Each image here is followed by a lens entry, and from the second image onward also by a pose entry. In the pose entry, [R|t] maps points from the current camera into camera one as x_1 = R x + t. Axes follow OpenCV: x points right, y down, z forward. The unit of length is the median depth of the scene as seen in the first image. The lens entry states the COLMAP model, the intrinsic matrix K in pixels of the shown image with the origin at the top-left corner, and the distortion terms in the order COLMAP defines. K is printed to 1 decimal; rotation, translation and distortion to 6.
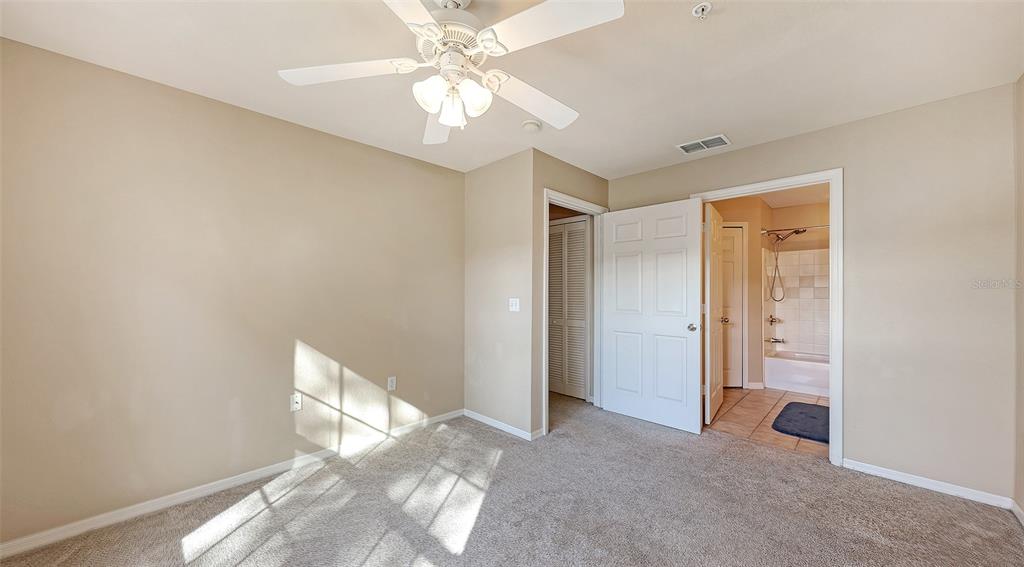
lens RADIAL K [[361.0, 0, 510.5], [0, 361.0, 285.8], [0, 0, 1]] dist [-0.000194, -0.000084]
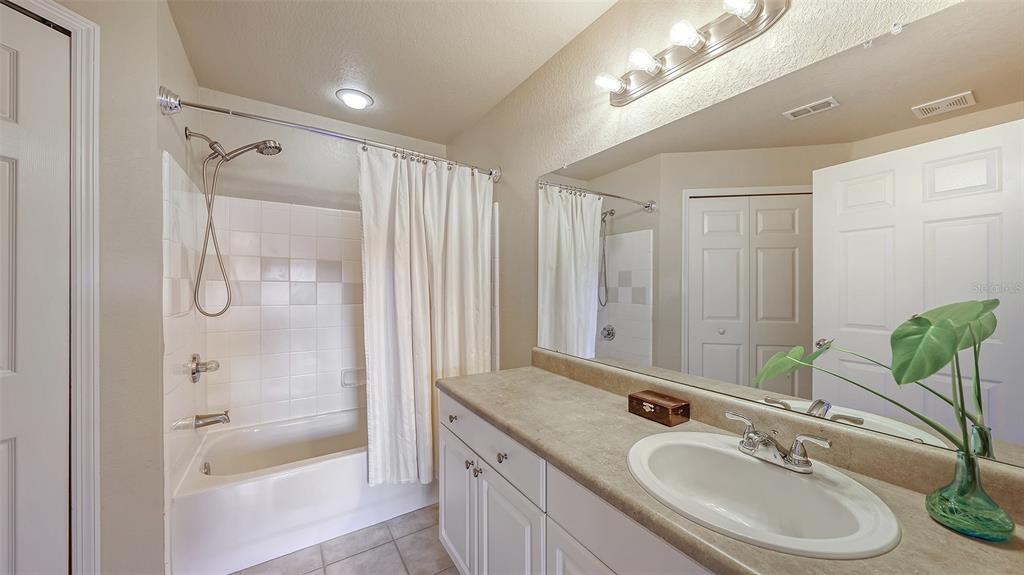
lens RADIAL K [[361.1, 0, 512.0], [0, 361.1, 287.5], [0, 0, 1]] dist [-0.000455, -0.000084]
pose [[0.217552, -0.012855, 0.975964, 0.471746], [-0.012600, 0.999793, 0.015978, -0.000031], [-0.975968, -0.015773, 0.217344, 0.657996]]
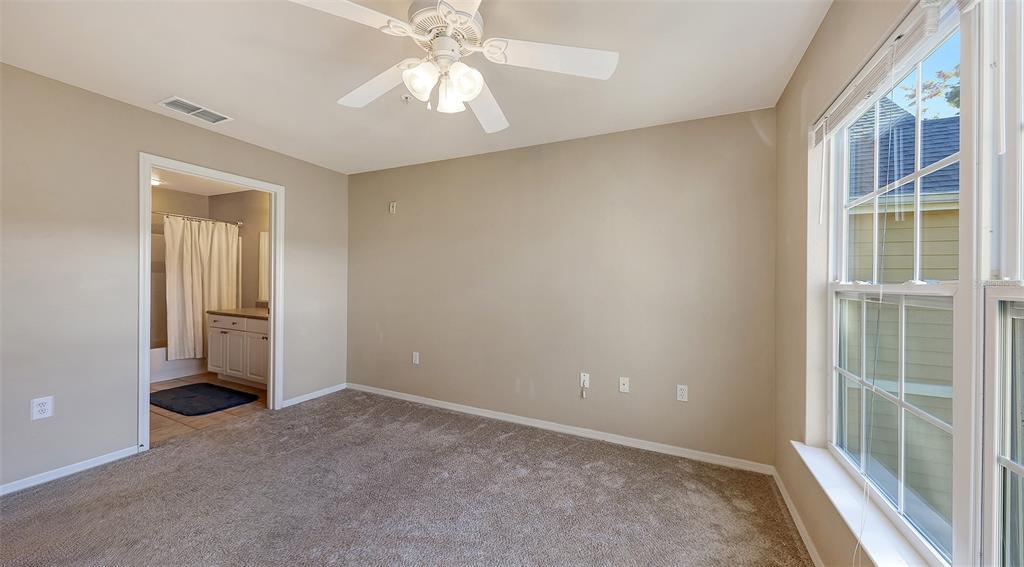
lens RADIAL K [[354.4, 0, 513.8], [0, 354.4, 280.6], [0, 0, 1]] dist [-0.000048, -0.000030]
pose [[-0.329892, -0.007384, 0.943990, -0.345941], [-0.021581, 0.999767, 0.000278, 0.002888], [-0.943772, -0.020281, -0.329974, 0.353623]]
